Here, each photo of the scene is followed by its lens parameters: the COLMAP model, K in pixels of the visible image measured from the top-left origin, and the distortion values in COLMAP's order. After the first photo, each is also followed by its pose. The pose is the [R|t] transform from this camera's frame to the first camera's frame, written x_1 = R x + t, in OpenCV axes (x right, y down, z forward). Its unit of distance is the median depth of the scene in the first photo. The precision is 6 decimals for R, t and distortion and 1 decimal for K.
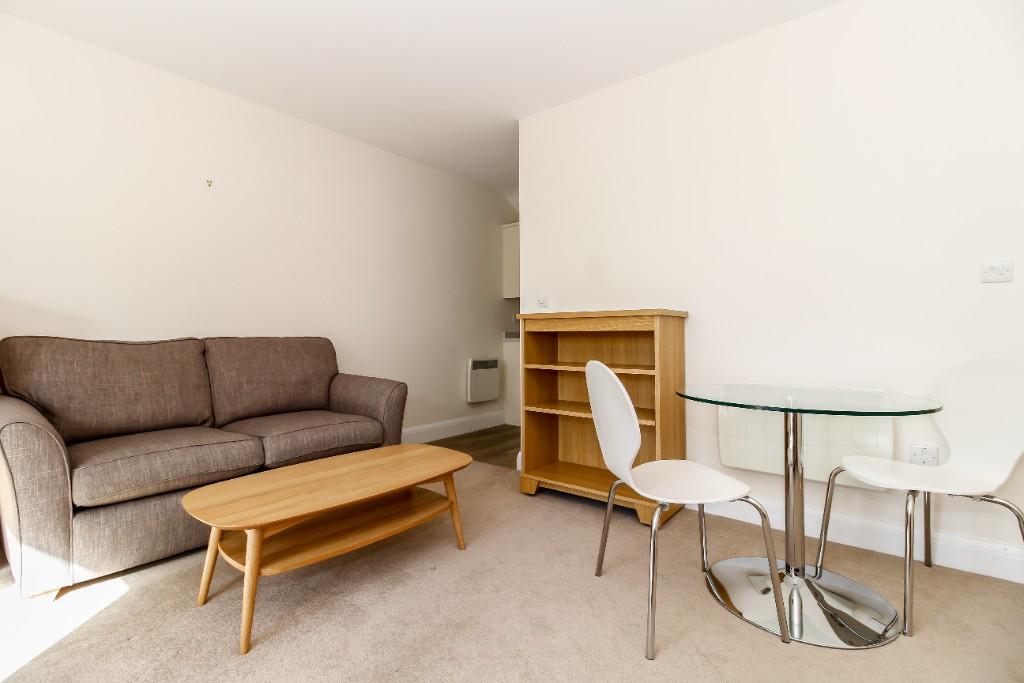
lens RADIAL K [[451.4, 0, 507.7], [0, 451.4, 331.3], [0, 0, 1]] dist [-0.000358, -0.008088]
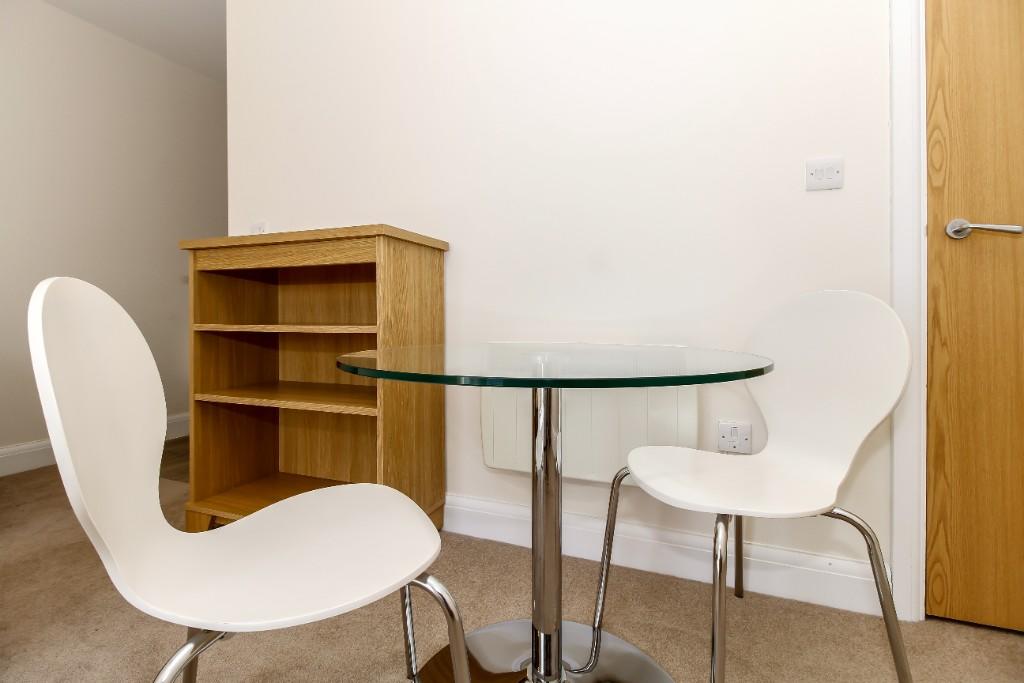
lens RADIAL K [[468.6, 0, 511.1], [0, 468.6, 316.9], [0, 0, 1]] dist [0.001518, -0.000067]
pose [[0.953772, -0.005810, 0.300474, 0.372609], [-0.001440, 0.999713, 0.023901, 0.069897], [-0.300527, -0.023229, 0.953490, 0.405885]]
